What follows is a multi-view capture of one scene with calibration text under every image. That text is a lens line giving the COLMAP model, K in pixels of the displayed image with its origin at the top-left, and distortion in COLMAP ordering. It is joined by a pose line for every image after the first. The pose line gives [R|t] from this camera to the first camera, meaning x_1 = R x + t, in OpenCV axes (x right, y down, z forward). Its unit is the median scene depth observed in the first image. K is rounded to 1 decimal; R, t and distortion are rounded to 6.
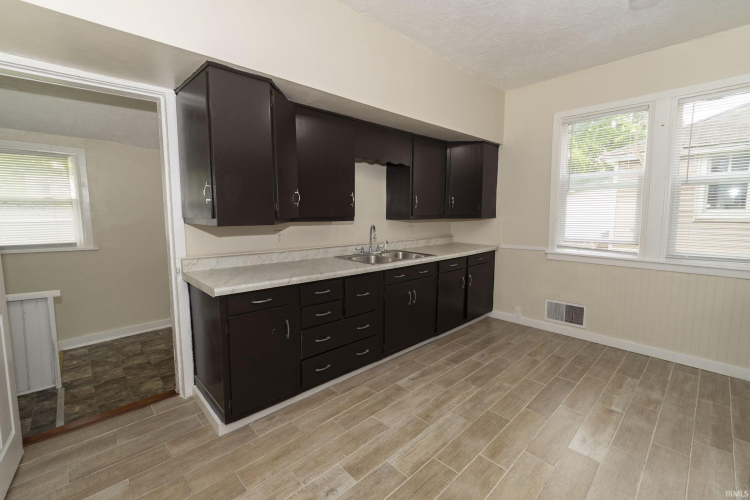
lens RADIAL K [[330.5, 0, 369.4], [0, 330.5, 247.9], [0, 0, 1]] dist [0.004510, -0.000923]
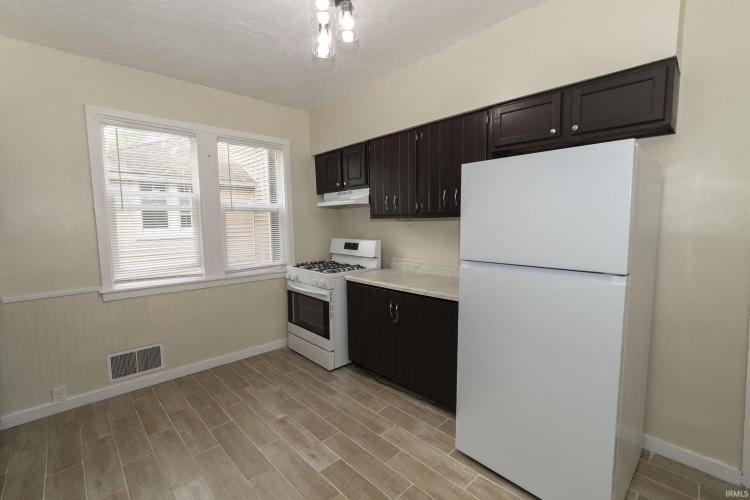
lens RADIAL K [[330.5, 0, 364.7], [0, 330.5, 247.3], [0, 0, 1]] dist [0.004510, -0.000923]
pose [[0.010959, -0.071601, 0.997373, -0.233784], [0.129067, 0.989191, 0.069596, -0.079456], [-0.991575, 0.127966, 0.020082, 0.506804]]
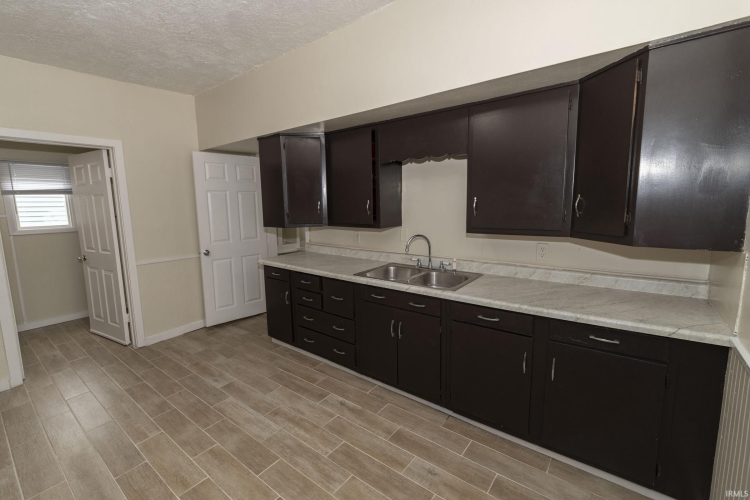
lens RADIAL K [[330.5, 0, 367.8], [0, 330.5, 246.4], [0, 0, 1]] dist [0.004510, -0.000923]
pose [[0.139078, 0.126753, -0.982136, 0.935232], [-0.090561, 0.989247, 0.114846, -0.142664], [0.986132, 0.072971, 0.149061, 0.844311]]
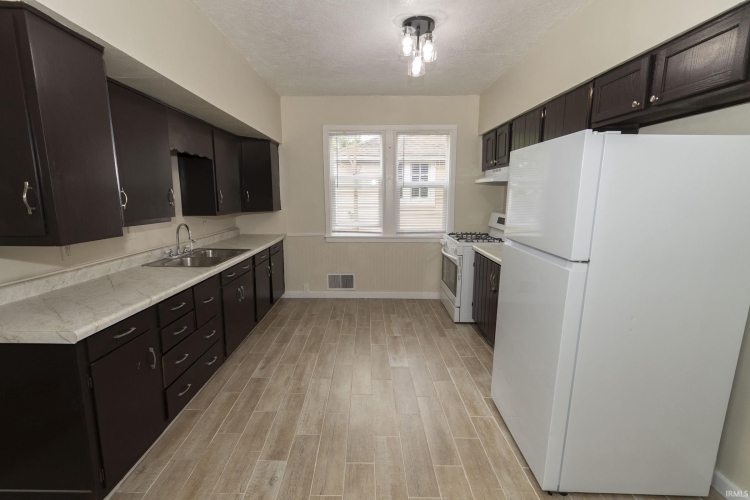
lens RADIAL K [[330.5, 0, 366.2], [0, 330.5, 250.1], [0, 0, 1]] dist [0.004510, -0.000923]
pose [[0.690410, -0.116608, 0.713958, -0.332292], [0.077276, 0.993164, 0.087483, -0.043730], [-0.719279, -0.005227, 0.694701, 0.022189]]
